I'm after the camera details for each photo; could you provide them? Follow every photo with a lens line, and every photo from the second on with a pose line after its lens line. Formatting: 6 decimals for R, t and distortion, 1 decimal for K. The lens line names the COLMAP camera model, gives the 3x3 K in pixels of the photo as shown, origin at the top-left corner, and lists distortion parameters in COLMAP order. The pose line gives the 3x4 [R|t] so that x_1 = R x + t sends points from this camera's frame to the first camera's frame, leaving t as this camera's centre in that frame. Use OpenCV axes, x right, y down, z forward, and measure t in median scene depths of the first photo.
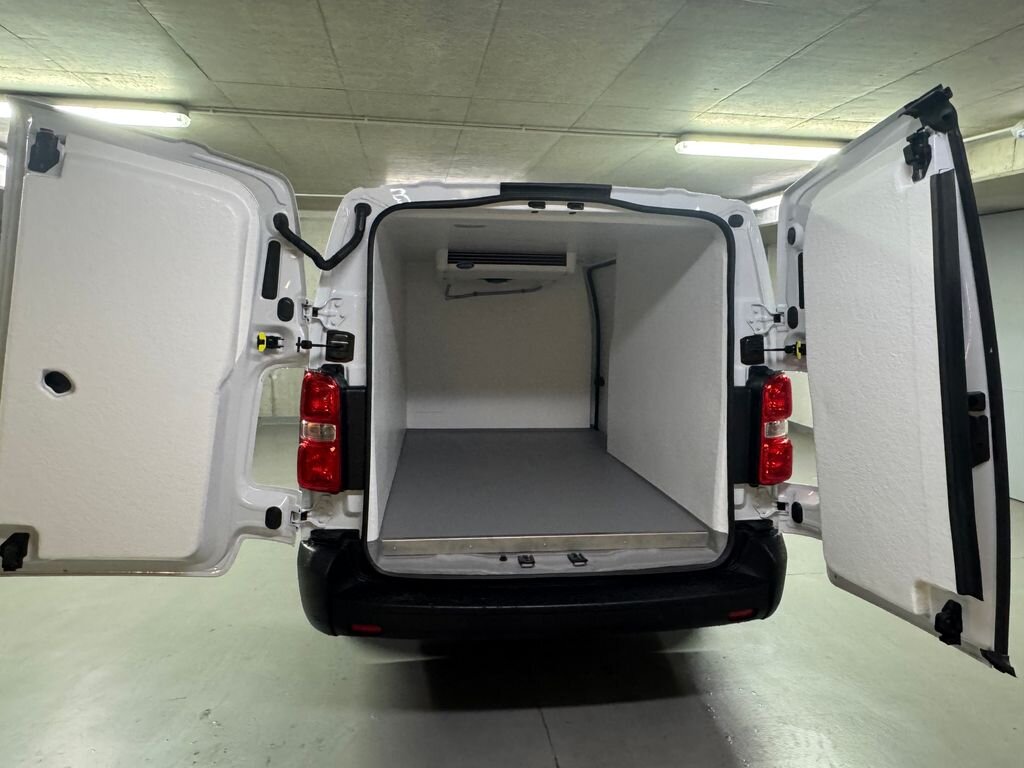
lens RADIAL K [[655.9, 0, 499.5], [0, 655.9, 382.0], [0, 0, 1]] dist [-0.007871, 0.004079]
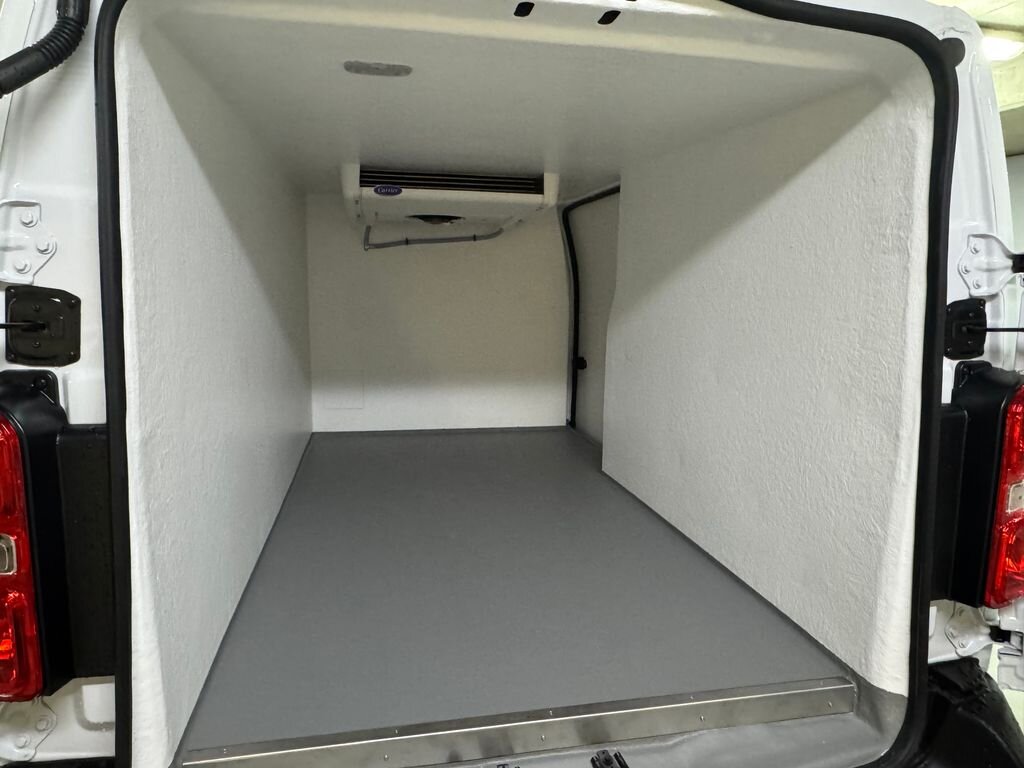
lens RADIAL K [[655.9, 0, 506.8], [0, 655.9, 377.2], [0, 0, 1]] dist [-0.007871, 0.004079]
pose [[0.995253, -0.011376, 0.096652, -0.000610], [0.006999, 0.998940, 0.045504, -0.037125], [-0.097067, -0.044612, 0.994277, 0.538457]]
